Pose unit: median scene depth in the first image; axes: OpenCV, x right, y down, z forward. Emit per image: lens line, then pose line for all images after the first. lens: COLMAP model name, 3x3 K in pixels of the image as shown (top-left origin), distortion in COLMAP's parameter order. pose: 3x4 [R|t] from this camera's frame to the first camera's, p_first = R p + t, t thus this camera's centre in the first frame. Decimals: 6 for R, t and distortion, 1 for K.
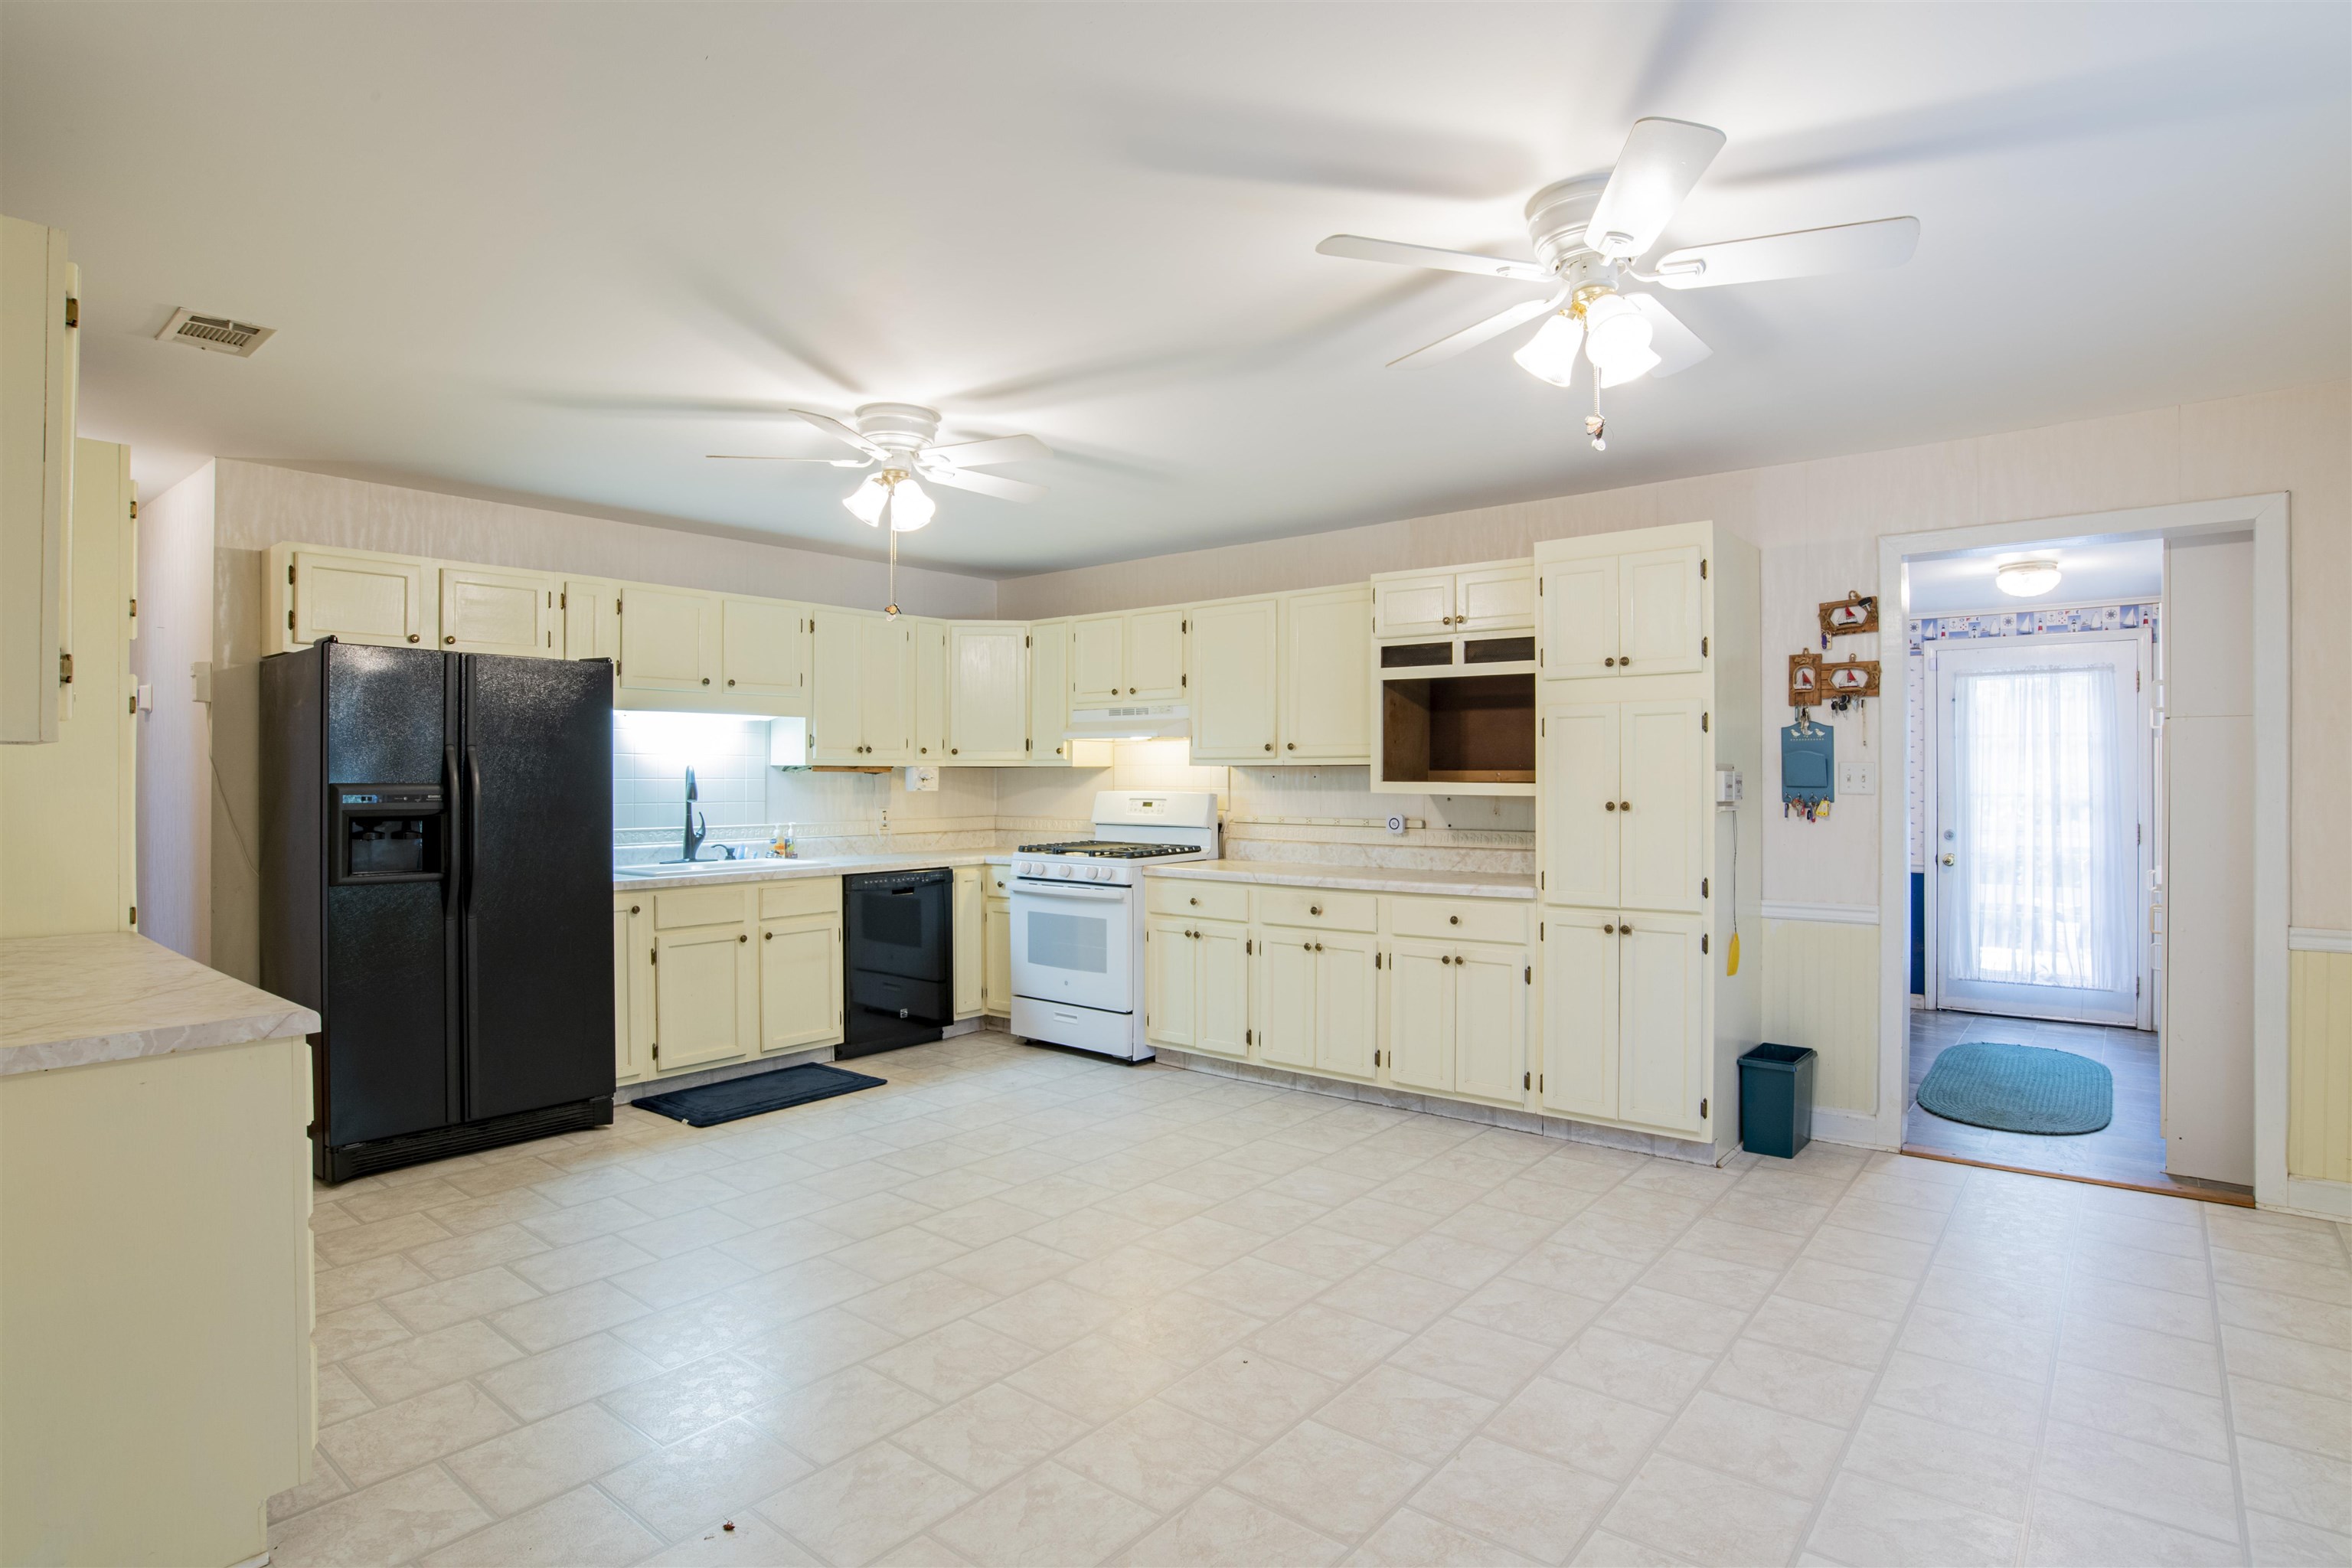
lens RADIAL K [[1228.1, 0, 1174.4], [0, 1228.1, 788.3], [0, 0, 1]] dist [-0.058948, 0.020530]
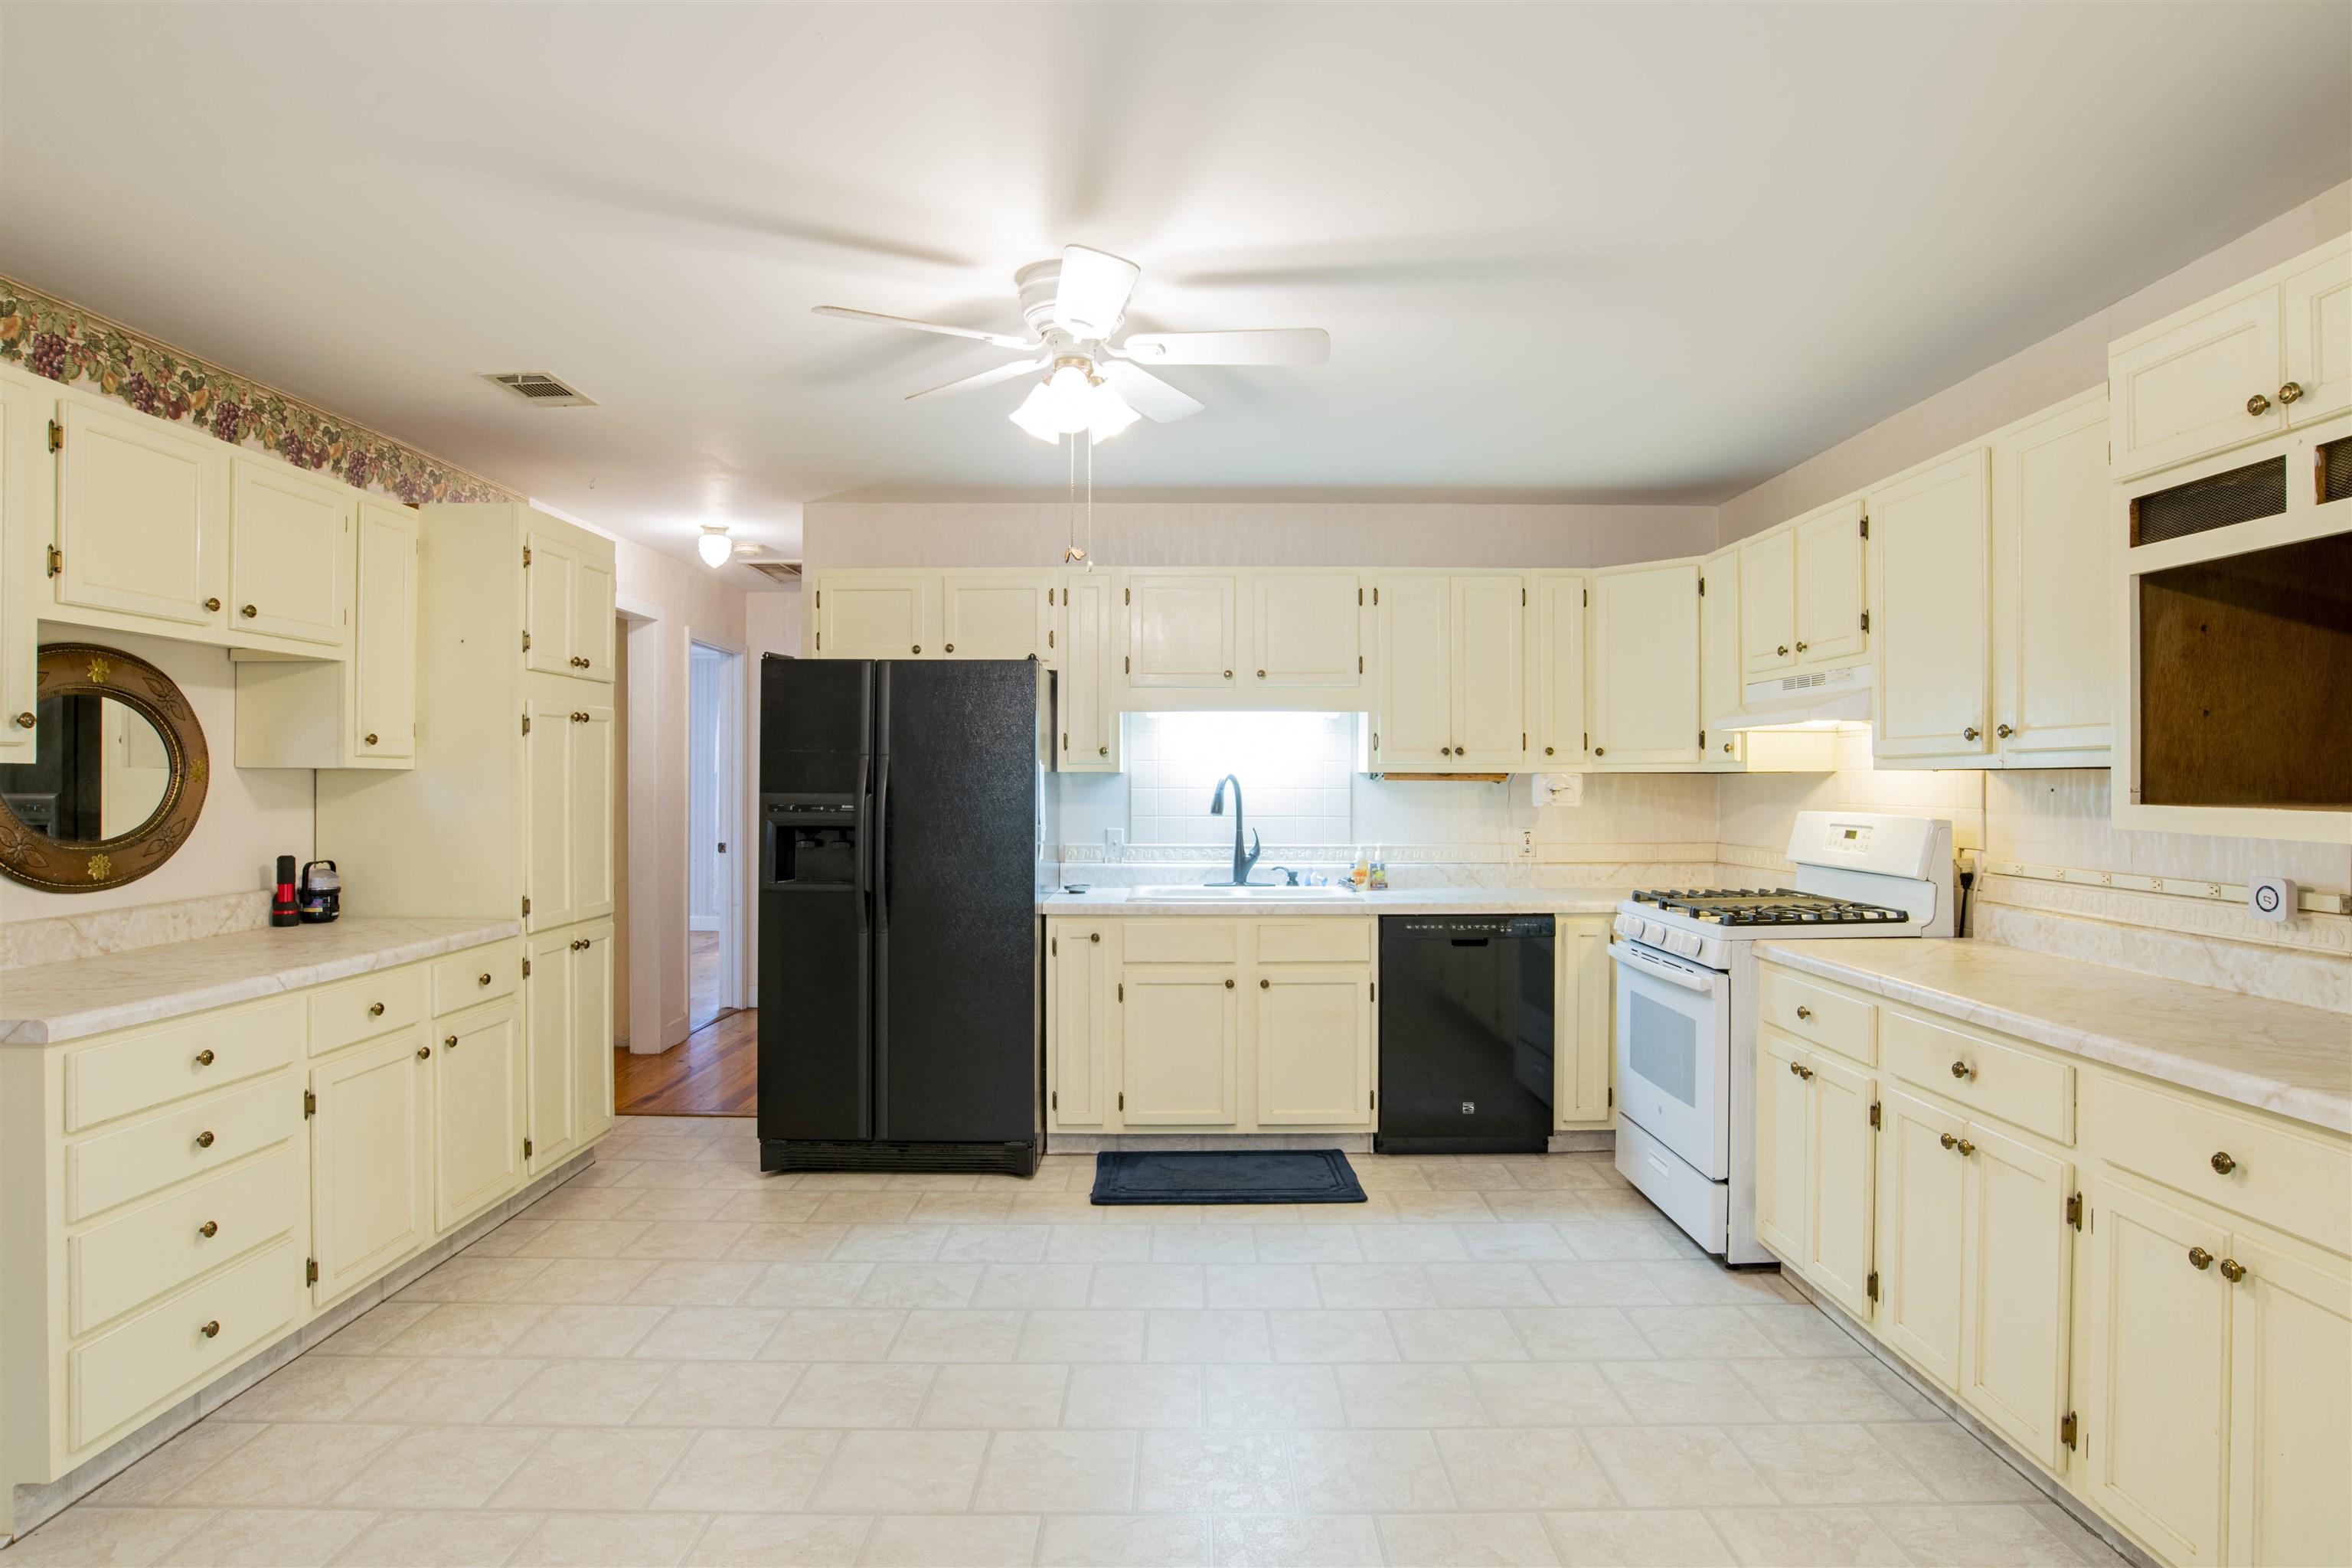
lens RADIAL K [[1248.8, 0, 1174.4], [0, 1248.8, 786.3], [0, 0, 1]] dist [-0.048282, 0.010996]
pose [[0.637443, 0.002999, -0.770491, 0.287274], [-0.007706, 0.999967, -0.002483, -0.008055], [0.770459, 0.007520, 0.637445, 0.455968]]
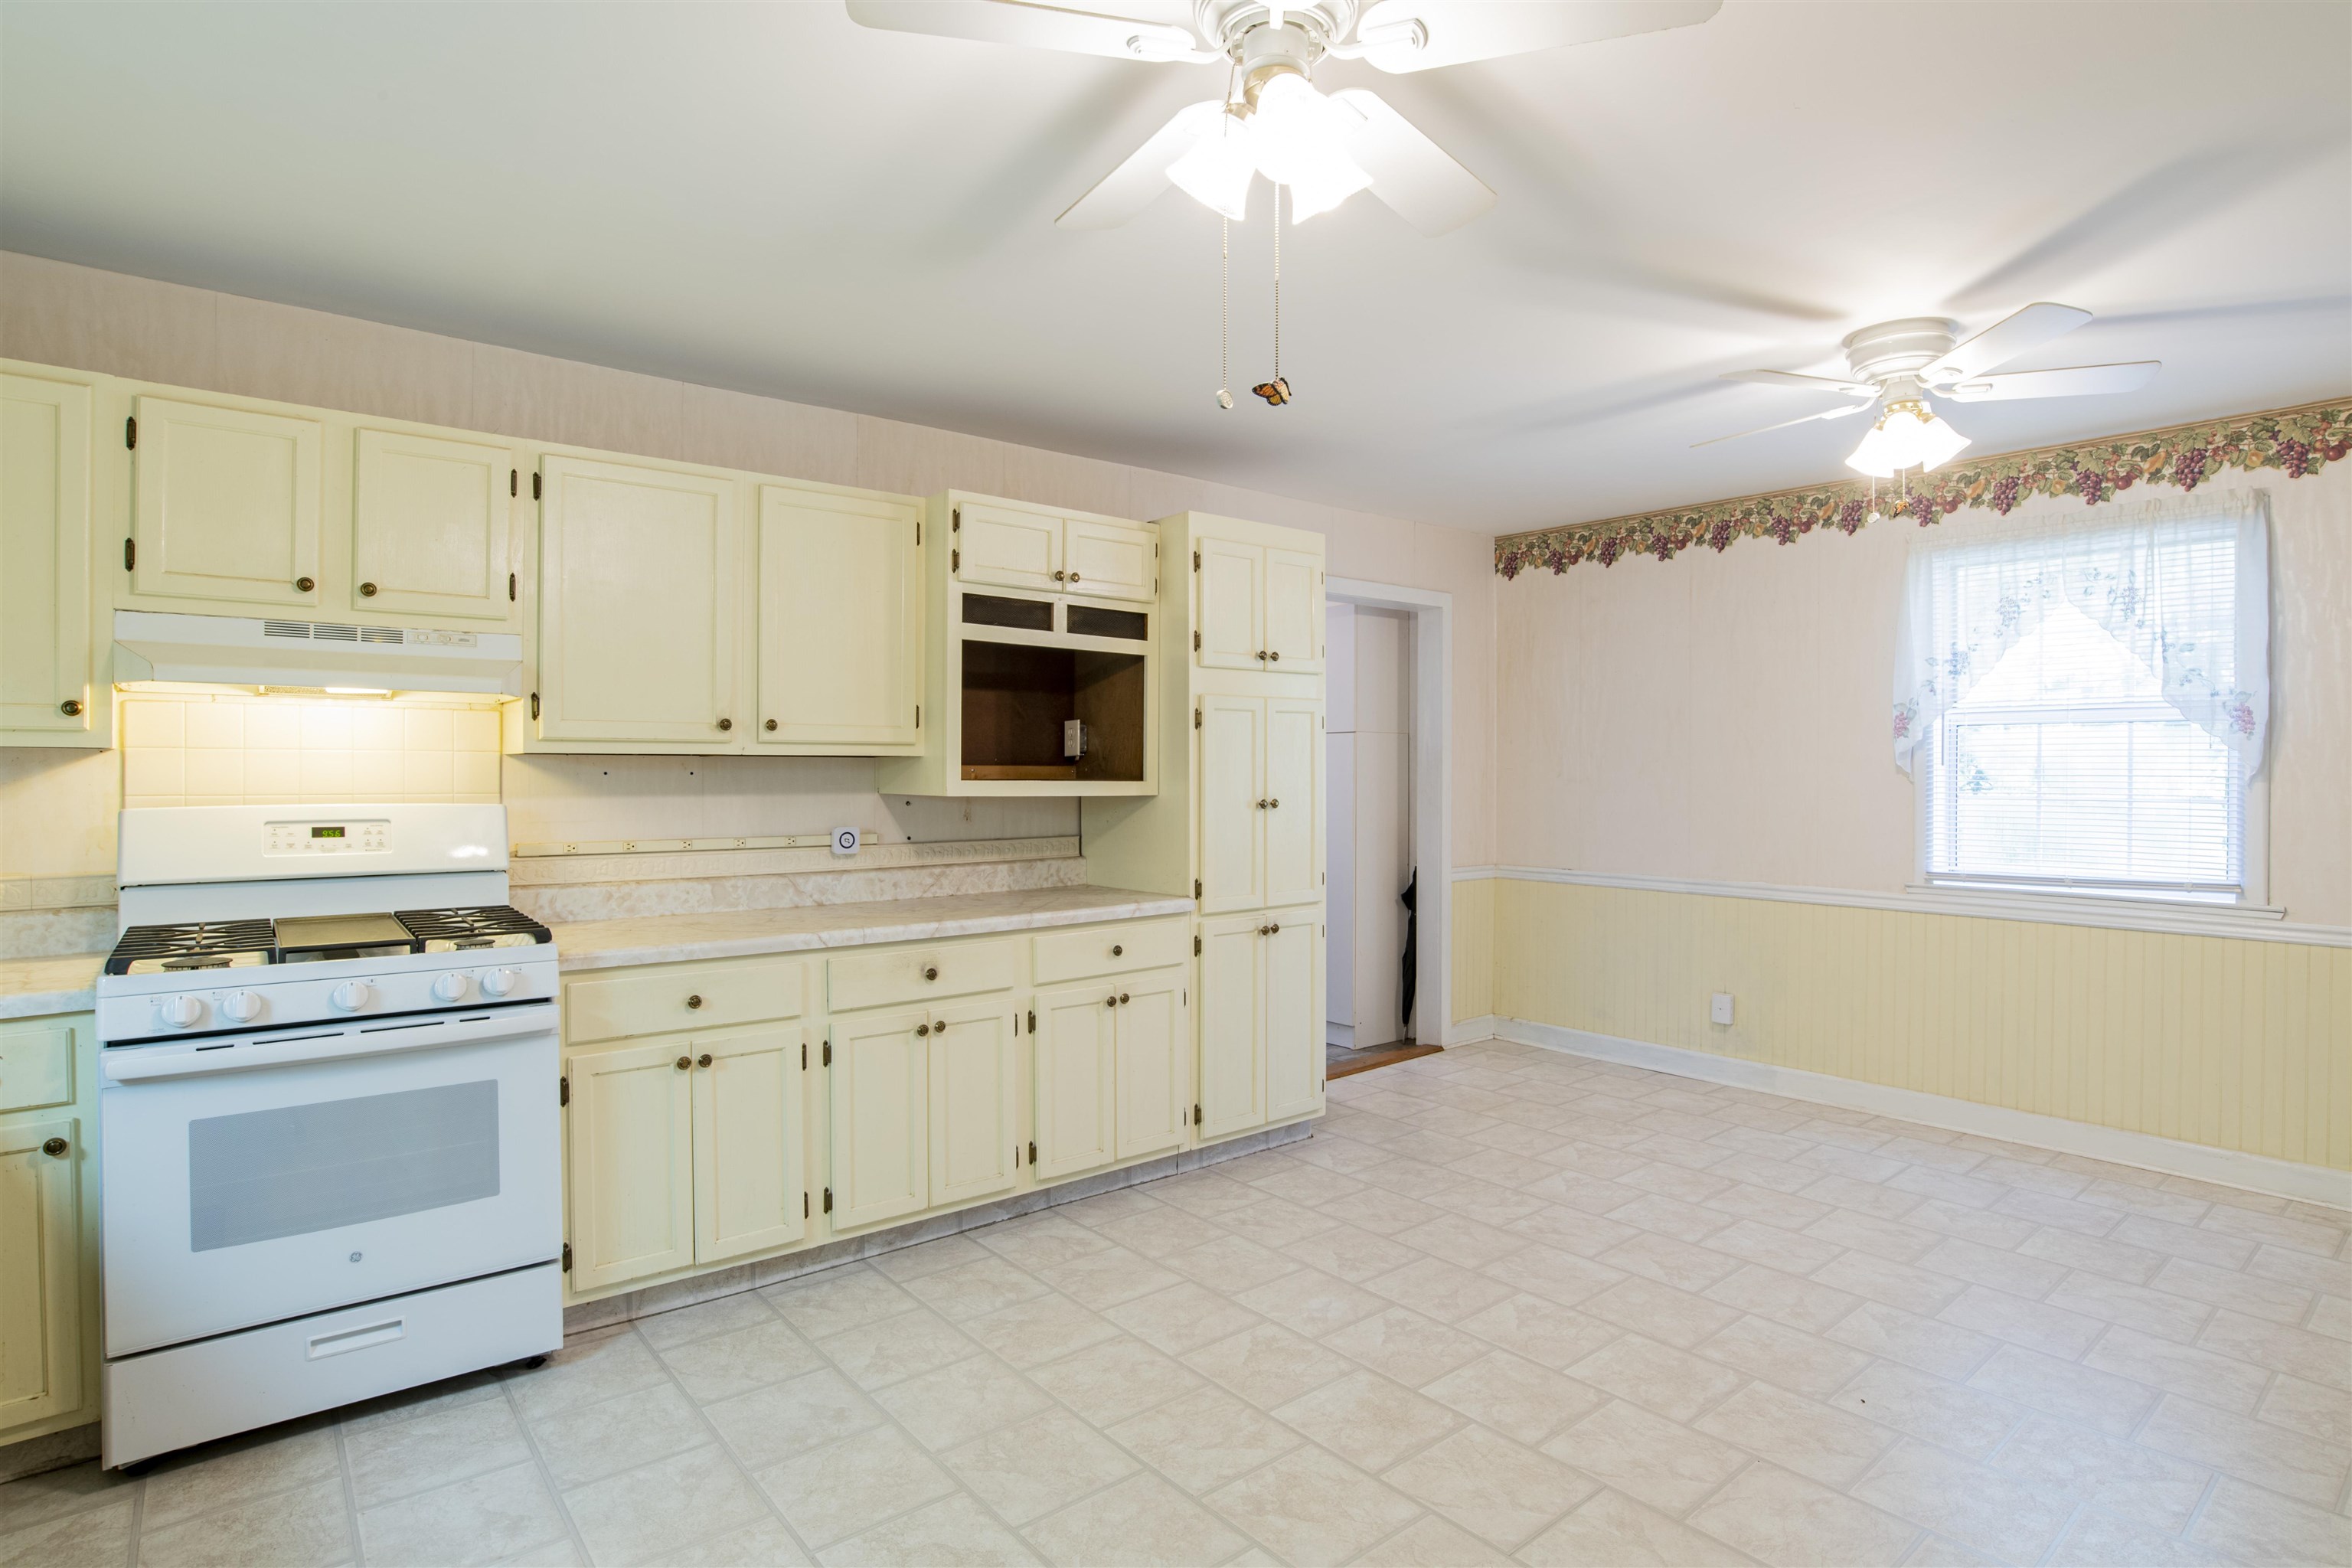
lens RADIAL K [[1228.1, 0, 1189.5], [0, 1228.1, 779.5], [0, 0, 1]] dist [-0.058948, 0.020530]
pose [[0.174986, -0.007063, 0.984546, -0.517858], [0.008603, 0.999947, 0.005644, -0.008785], [-0.984533, 0.007482, 0.175037, 0.745178]]
